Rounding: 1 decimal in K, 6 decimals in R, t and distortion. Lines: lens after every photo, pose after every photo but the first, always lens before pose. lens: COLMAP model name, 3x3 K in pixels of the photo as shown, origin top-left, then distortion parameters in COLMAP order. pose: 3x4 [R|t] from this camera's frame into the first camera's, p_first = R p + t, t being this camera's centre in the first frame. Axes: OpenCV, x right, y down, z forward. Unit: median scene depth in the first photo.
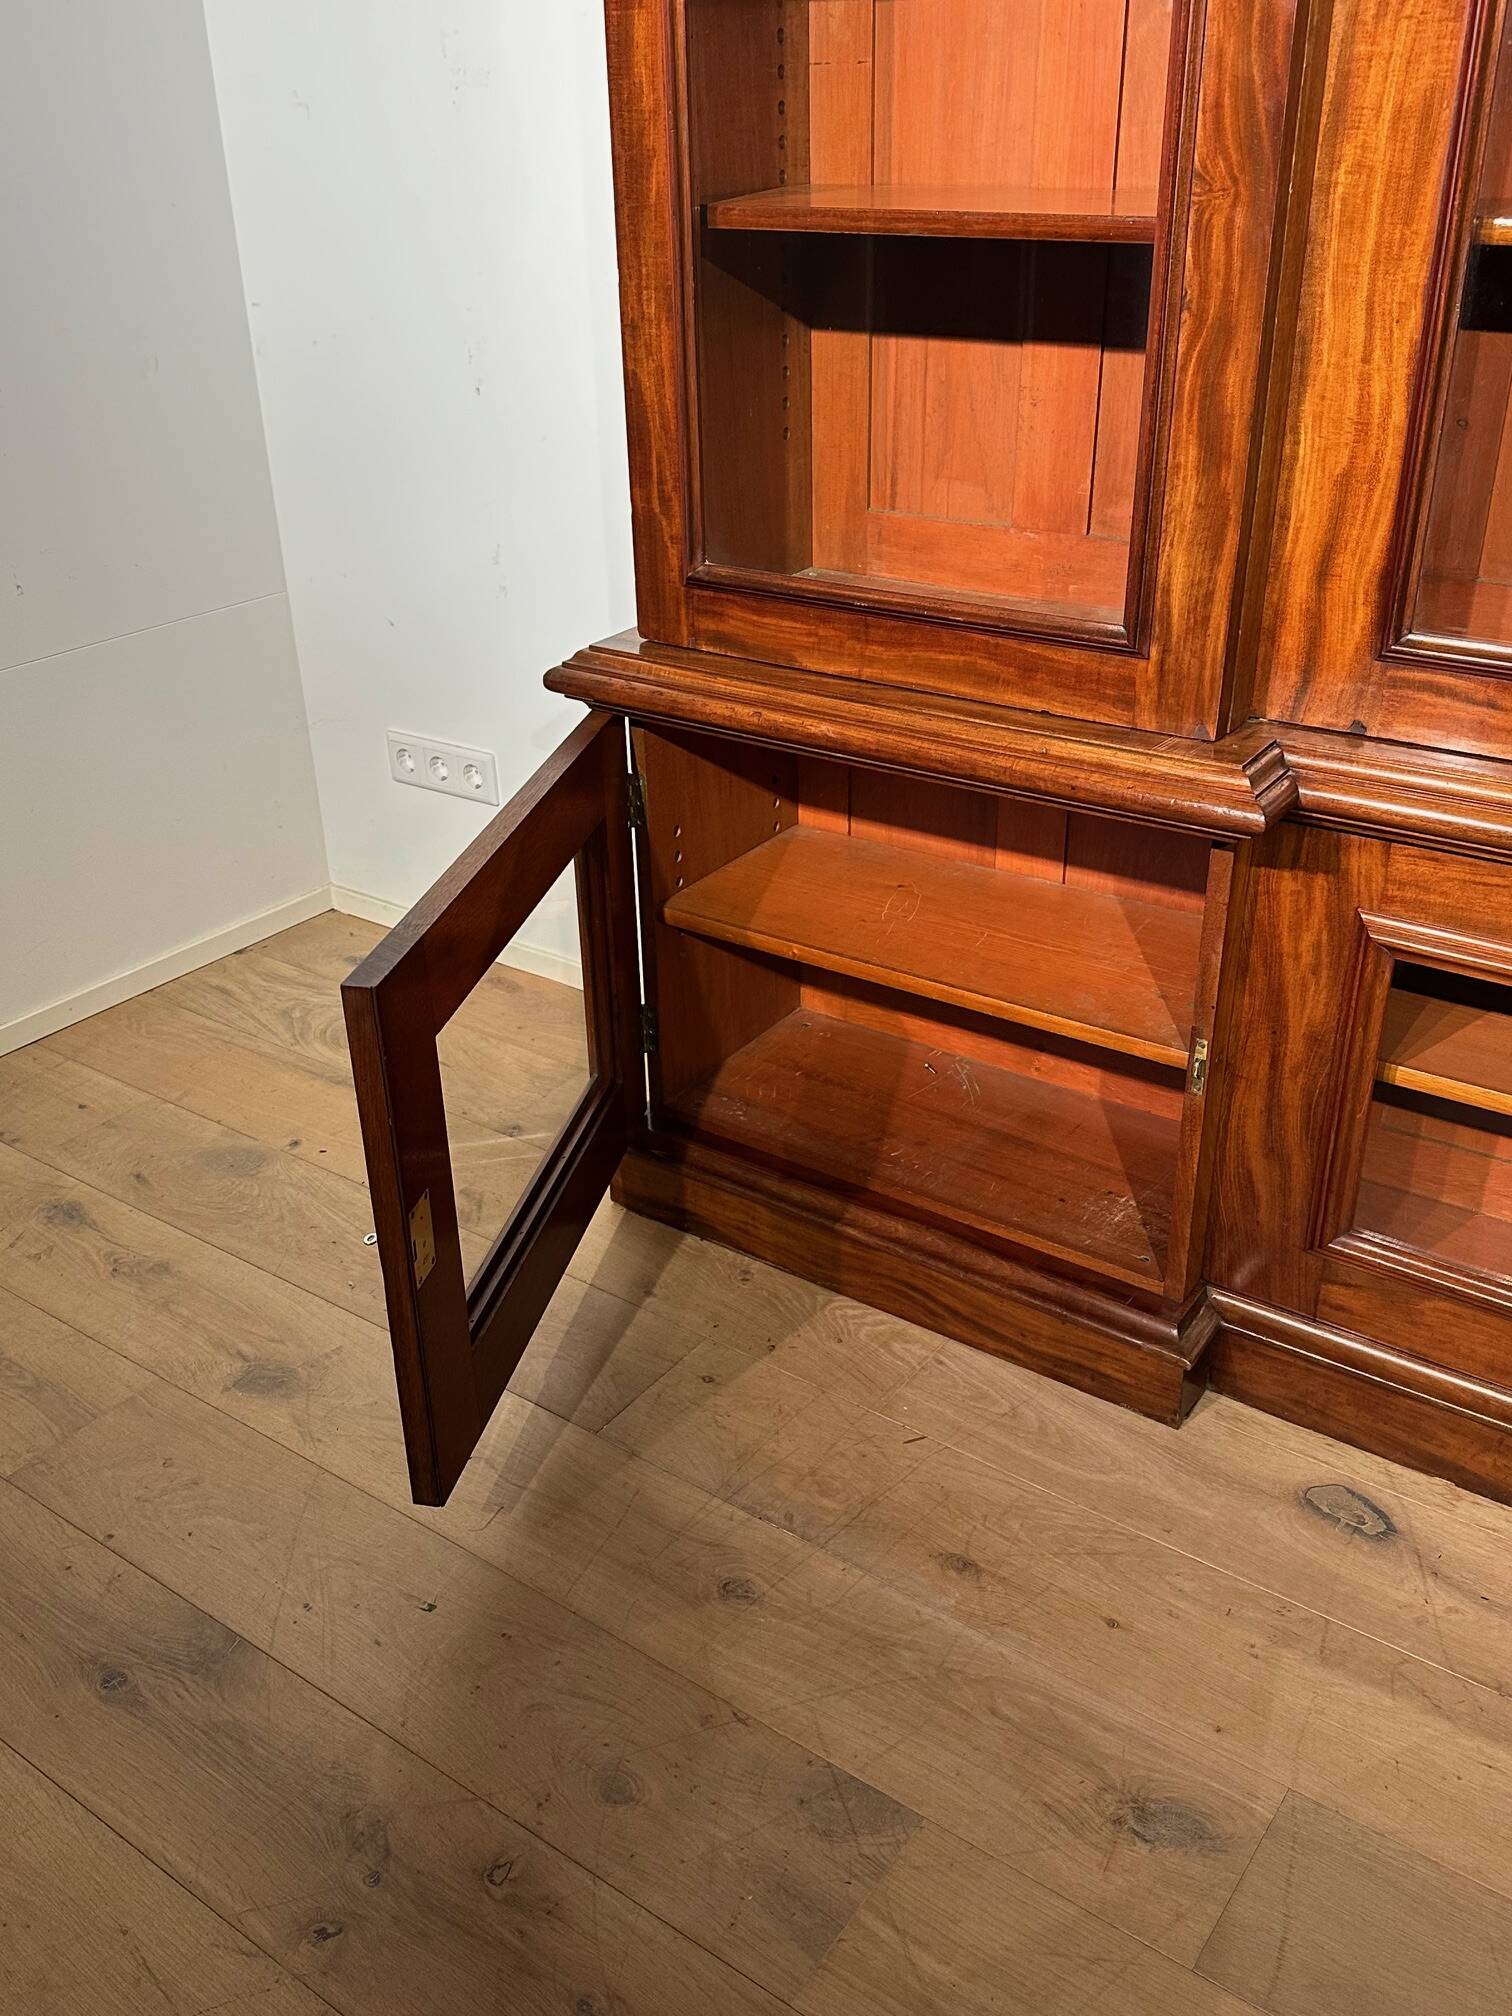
lens RADIAL K [[1759.6, 0, 741.5], [0, 1759.6, 1011.7], [0, 0, 1]] dist [0.139604, -0.242867]
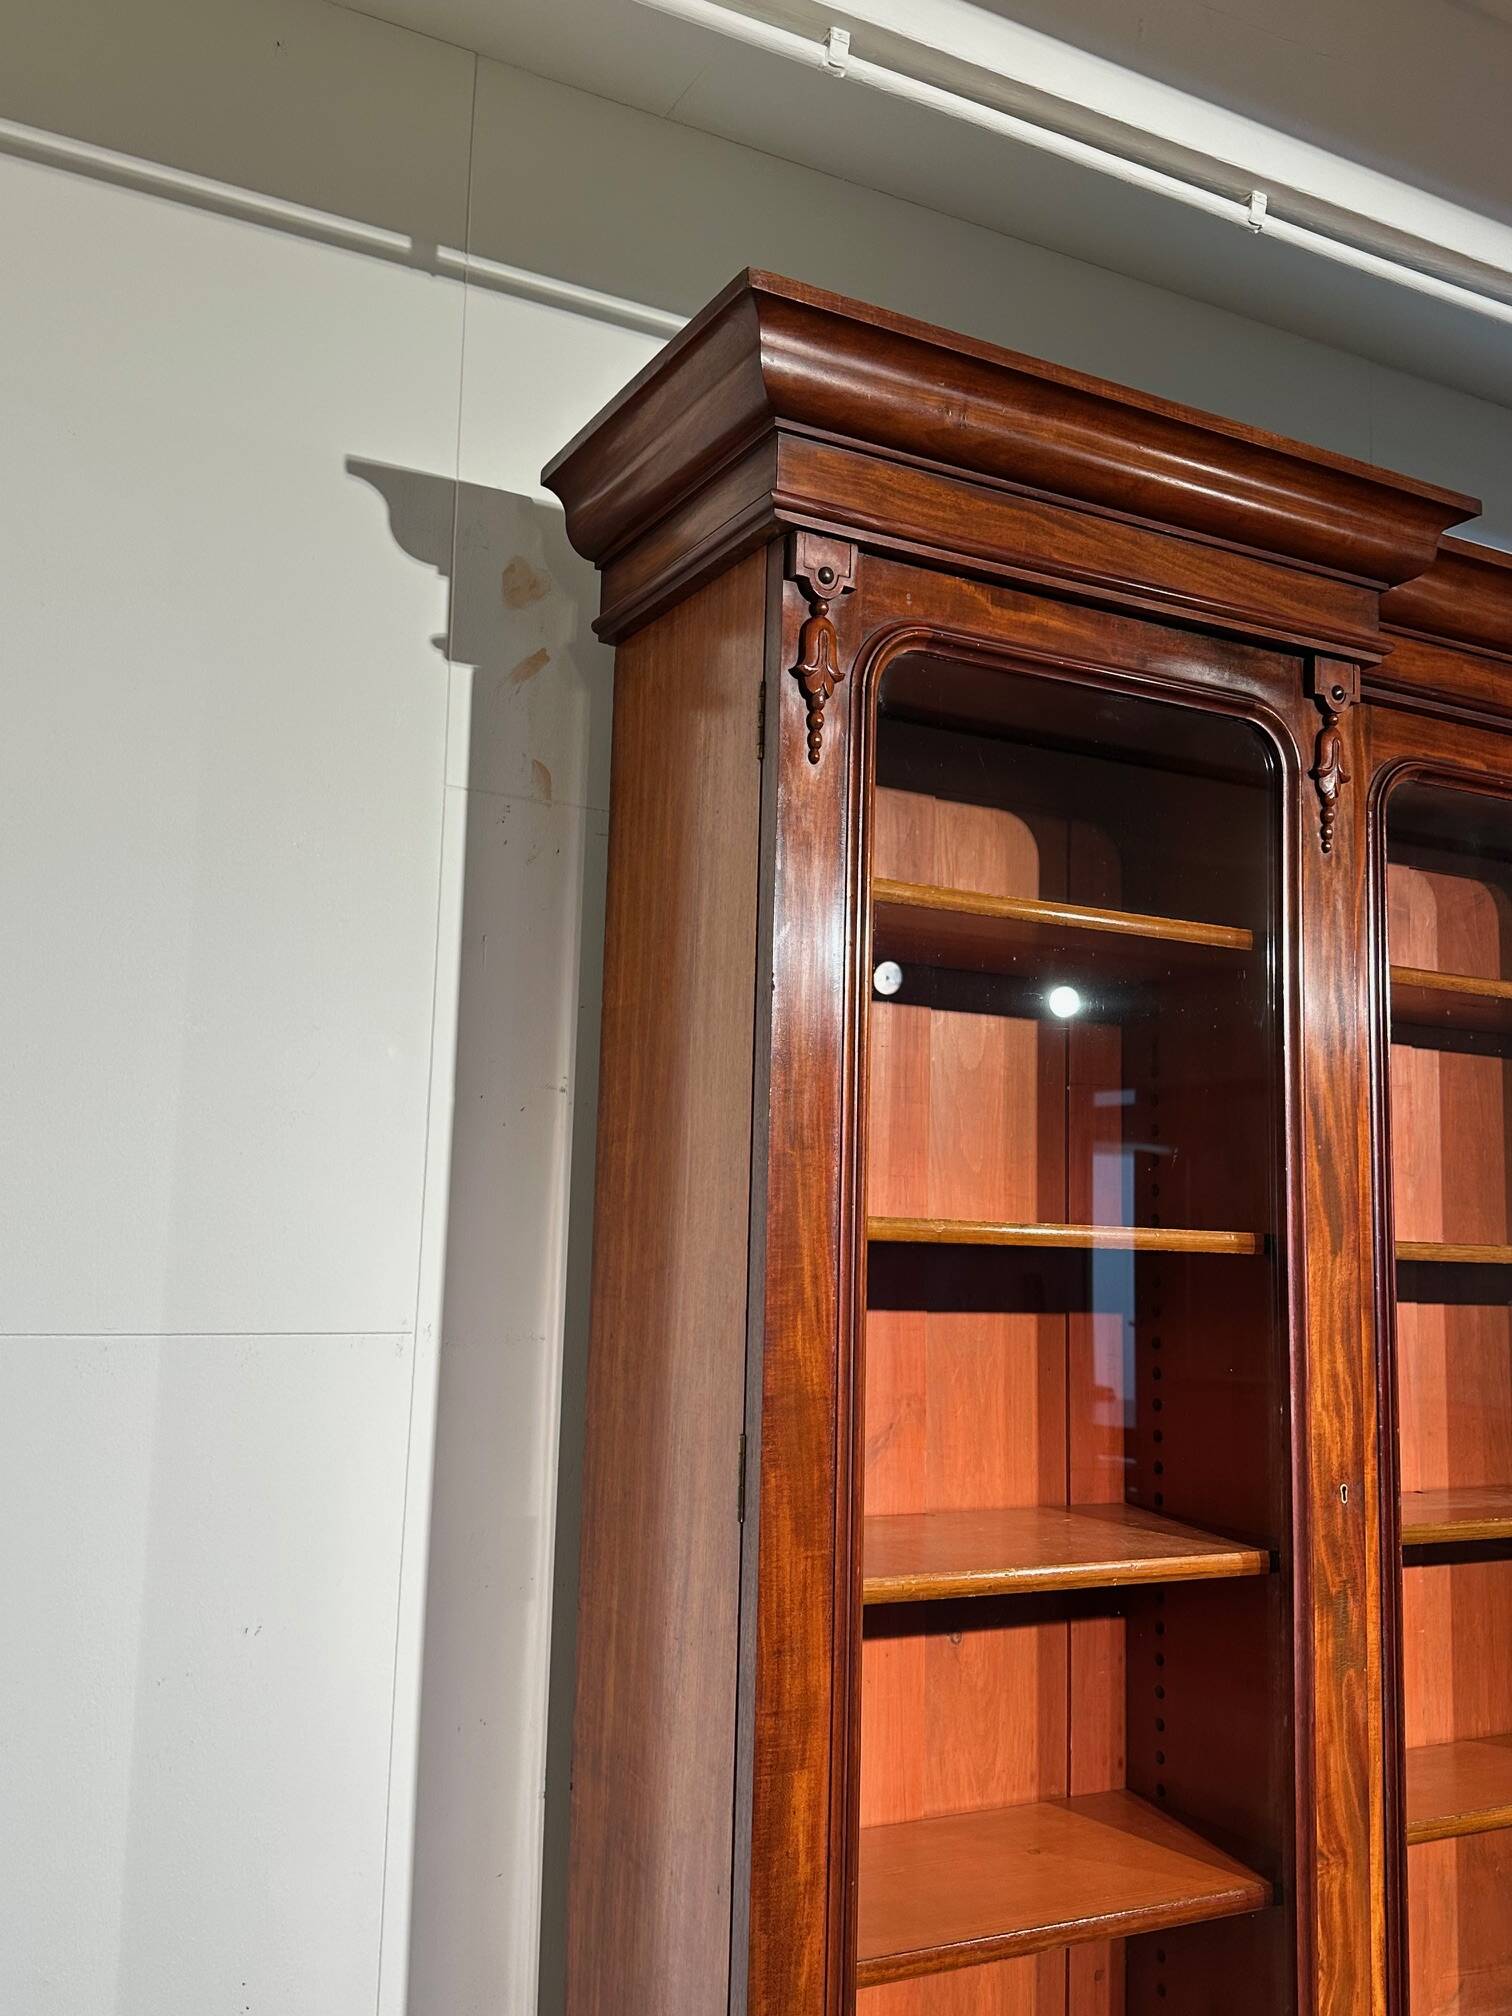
lens RADIAL K [[1759.6, 0, 740.2], [0, 1759.6, 1017.9], [0, 0, 1]] dist [0.139604, -0.242867]
pose [[0.441490, 0.147413, 0.885074, -0.840435], [0.385415, 0.859619, -0.335426, -0.571885], [-0.810273, 0.489208, 0.322698, 0.557558]]
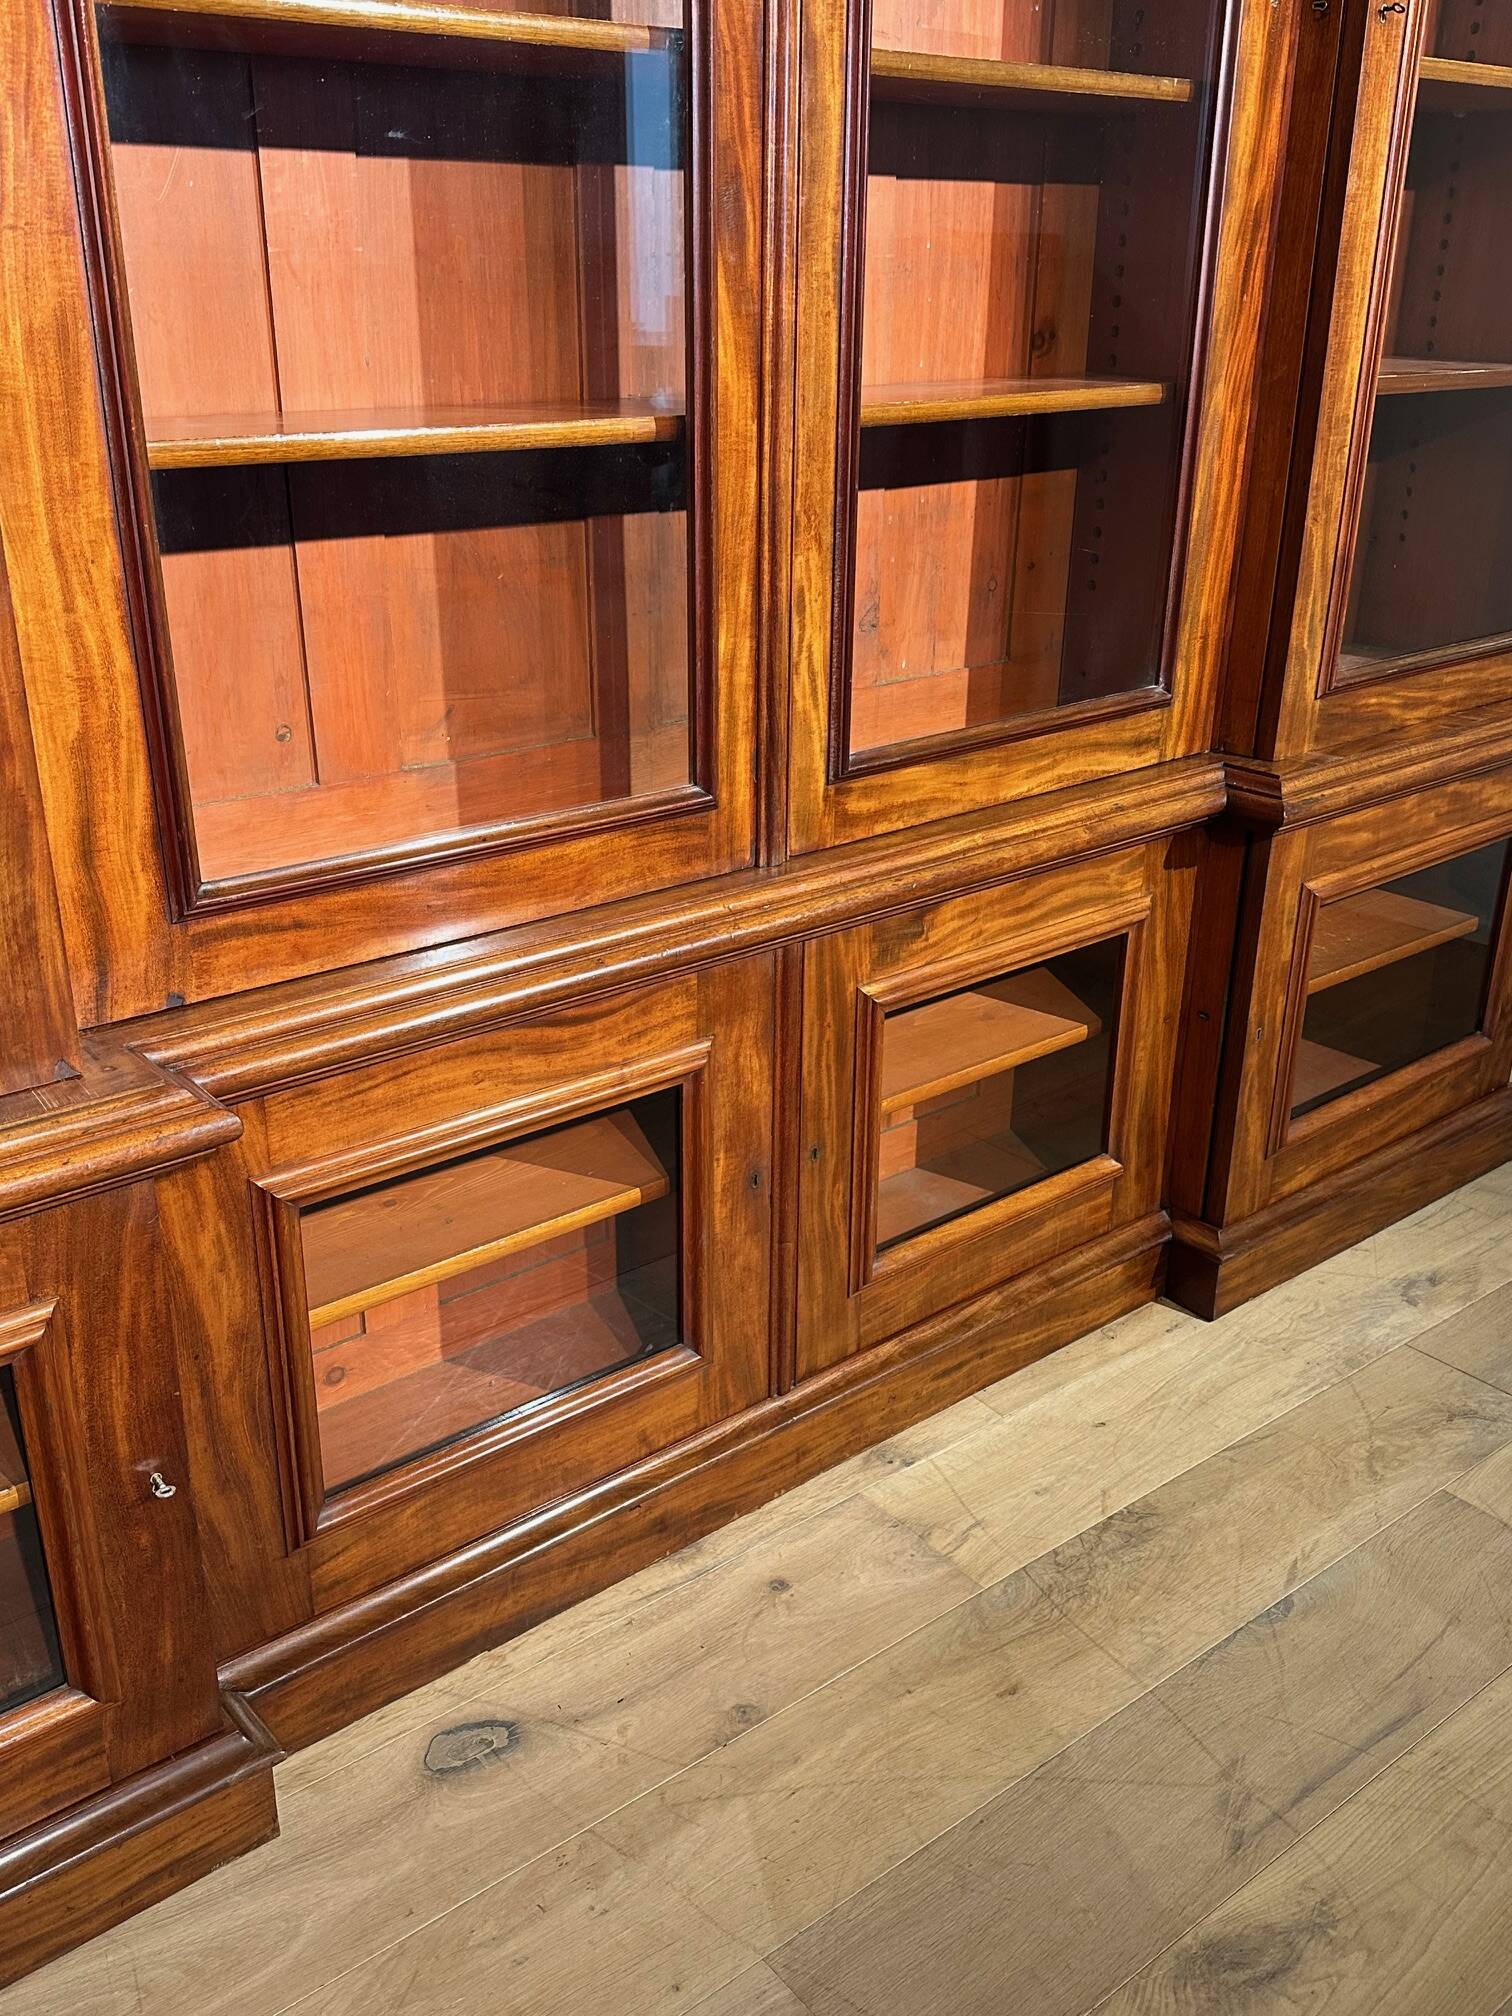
lens RADIAL K [[1759.6, 0, 740.4], [0, 1759.6, 1010.0], [0, 0, 1]] dist [0.139604, -0.242867]
pose [[0.269265, -0.348648, 0.897742, -0.348977], [0.440439, 0.873557, 0.207152, -0.201125], [-0.856452, 0.339622, 0.388777, 0.395736]]
